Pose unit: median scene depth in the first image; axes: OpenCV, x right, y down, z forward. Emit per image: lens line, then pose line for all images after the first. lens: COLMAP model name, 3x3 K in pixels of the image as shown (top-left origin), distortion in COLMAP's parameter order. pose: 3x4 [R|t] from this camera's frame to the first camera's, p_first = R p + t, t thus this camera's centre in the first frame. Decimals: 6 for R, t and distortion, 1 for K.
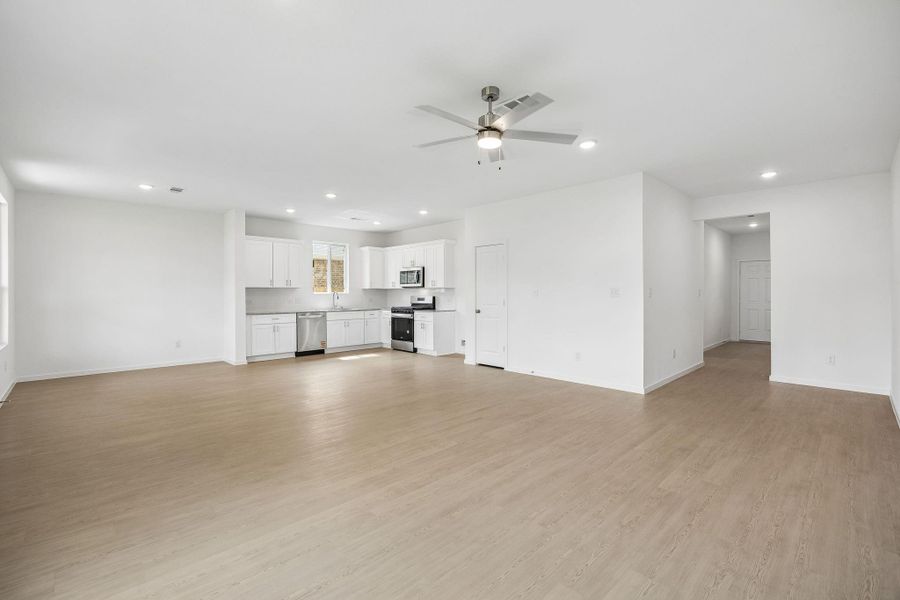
lens RADIAL K [[394.2, 0, 446.4], [0, 394.2, 294.3], [0, 0, 1]] dist [-0.012399, 0.000188]
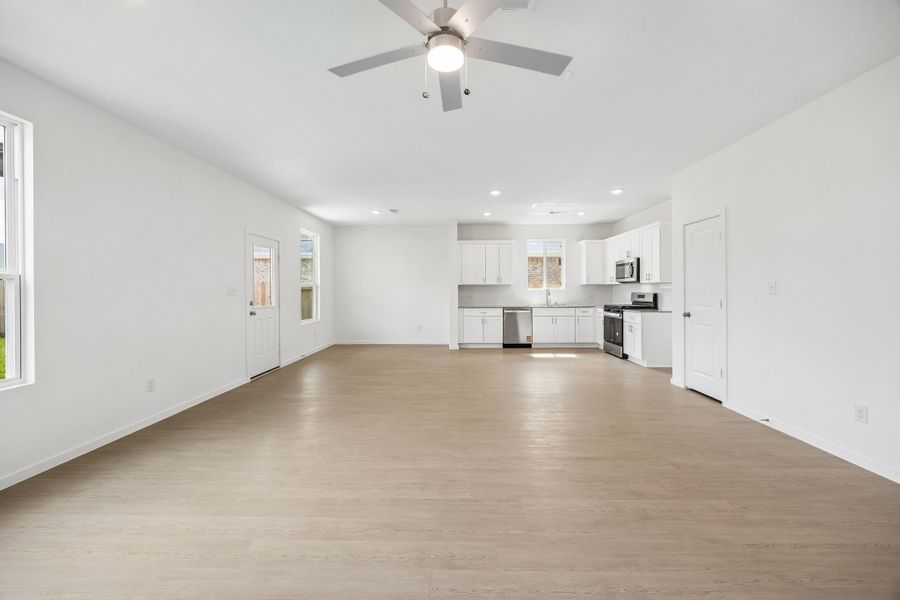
lens RADIAL K [[345.7, 0, 453.5], [0, 345.7, 290.4], [0, 0, 1]] dist [-0.002310, 0.000102]
pose [[0.710453, 0.000851, -0.703744, 0.193085], [0.000256, 0.999999, 0.001468, -0.001495], [0.703744, -0.001223, 0.710452, 0.224208]]
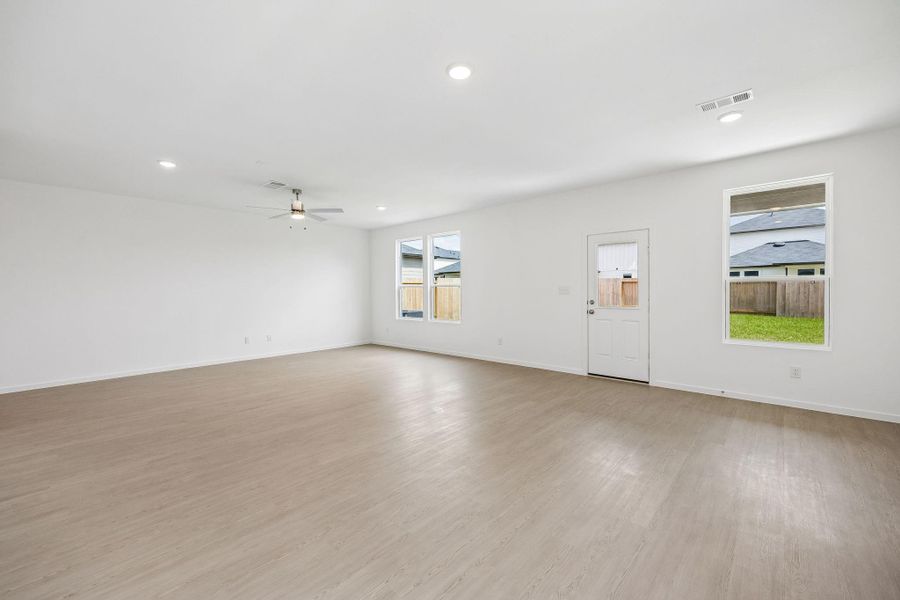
lens RADIAL K [[372.6, 0, 452.0], [0, 372.6, 298.9], [0, 0, 1]] dist [-0.002631, -0.000135]
pose [[-0.997241, 0.012702, -0.073140, -0.196188], [0.010835, 0.999607, 0.025863, -0.004625], [0.073440, 0.024999, -0.996986, 1.091287]]
